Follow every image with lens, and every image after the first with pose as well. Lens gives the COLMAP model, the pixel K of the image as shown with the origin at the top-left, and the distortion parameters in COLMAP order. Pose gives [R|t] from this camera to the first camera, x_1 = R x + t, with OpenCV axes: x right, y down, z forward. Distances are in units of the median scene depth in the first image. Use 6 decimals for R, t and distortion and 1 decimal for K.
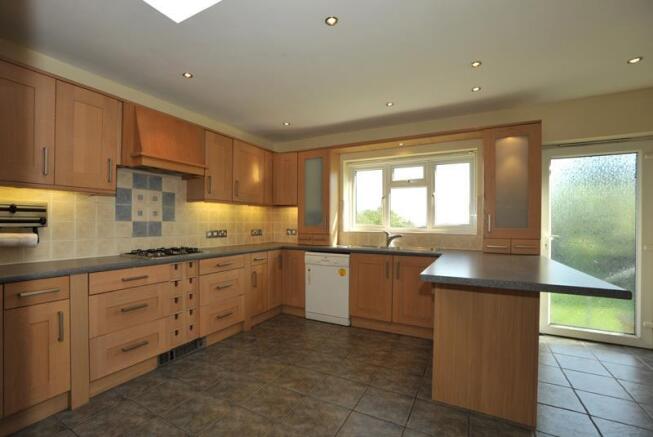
lens RADIAL K [[311.6, 0, 326.5], [0, 311.6, 218.5], [0, 0, 1]] dist [-0.079674, 0.033700]
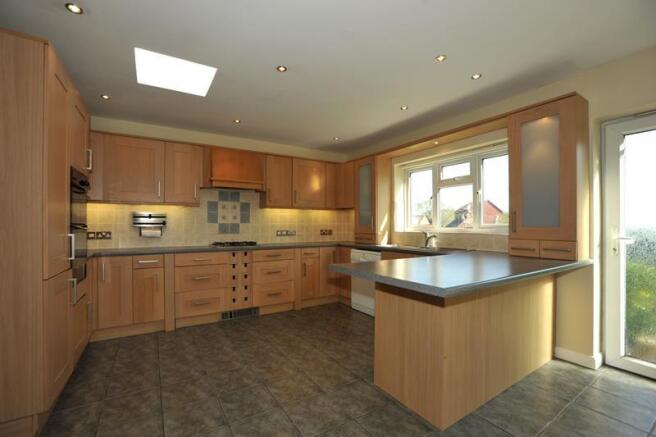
lens RADIAL K [[313.0, 0, 328.0], [0, 313.0, 218.5], [0, 0, 1]] dist [-0.079674, 0.033700]
pose [[0.855337, -0.017225, -0.517786, 0.534001], [0.012333, 0.999841, -0.012889, 0.010610], [0.517926, 0.004639, 0.855413, -0.021373]]
